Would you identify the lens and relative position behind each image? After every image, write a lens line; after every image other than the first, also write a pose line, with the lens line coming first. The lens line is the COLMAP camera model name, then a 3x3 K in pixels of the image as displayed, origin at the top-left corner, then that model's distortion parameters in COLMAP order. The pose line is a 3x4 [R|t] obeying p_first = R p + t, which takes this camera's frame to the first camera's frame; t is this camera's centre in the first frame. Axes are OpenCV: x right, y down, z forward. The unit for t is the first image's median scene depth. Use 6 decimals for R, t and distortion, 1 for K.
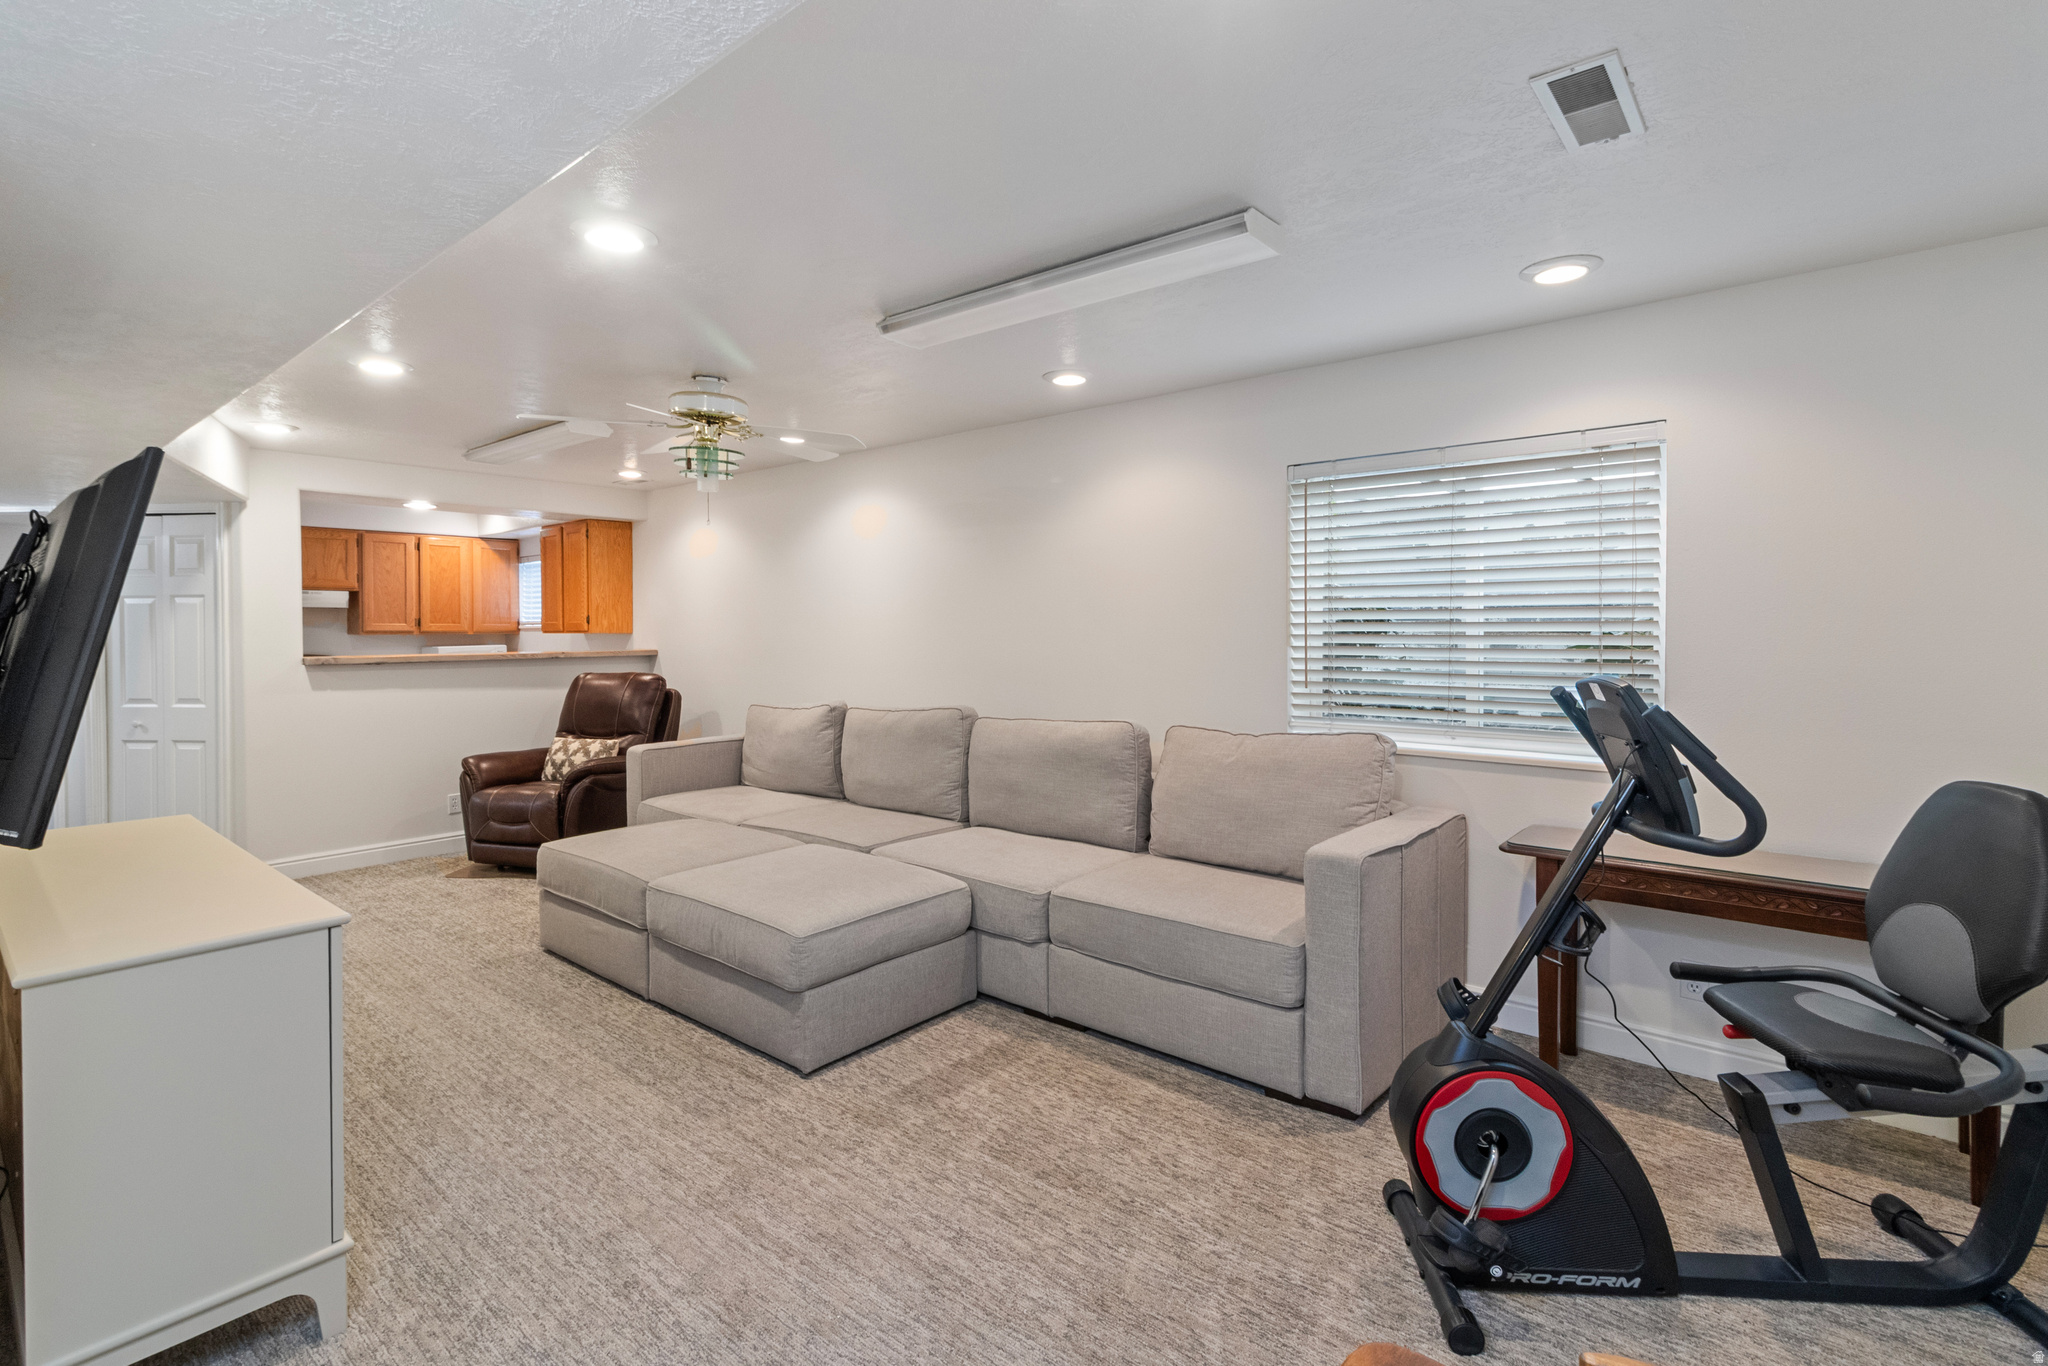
lens RADIAL K [[954.6, 0, 1024.3], [0, 954.6, 650.1], [0, 0, 1]] dist [0.003426, 0.000008]
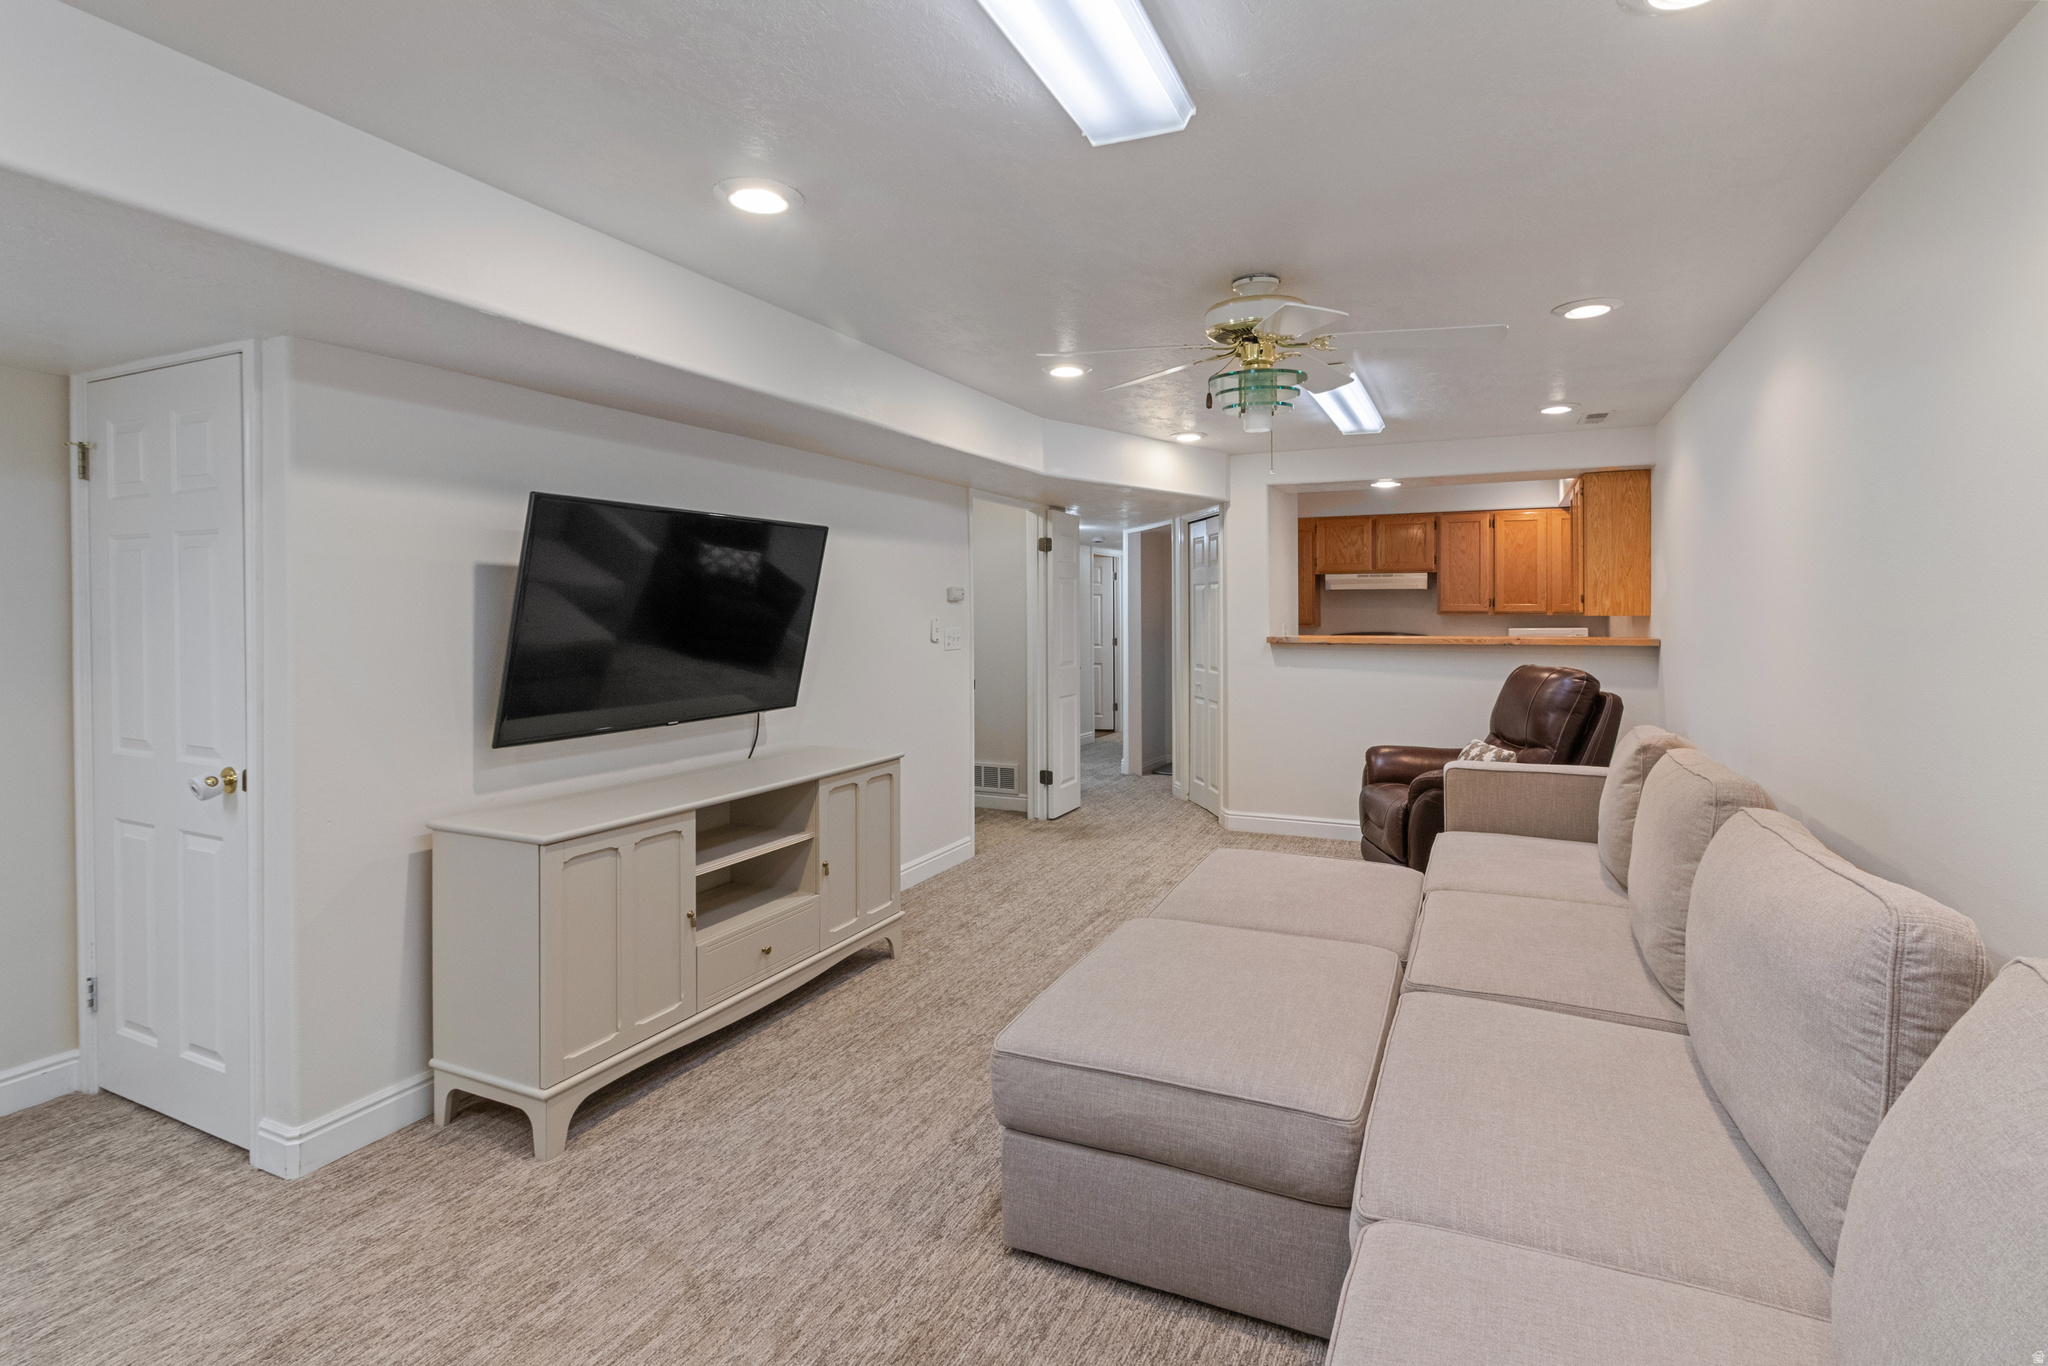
lens RADIAL K [[960.4, 0, 1035.9], [0, 960.4, 615.3], [0, 0, 1]] dist [0.004931, -0.000284]
pose [[0.274689, 0.006172, -0.961513, 0.218636], [-0.020244, 0.999795, 0.000634, -0.010181], [0.961320, 0.019290, 0.274757, 0.393304]]
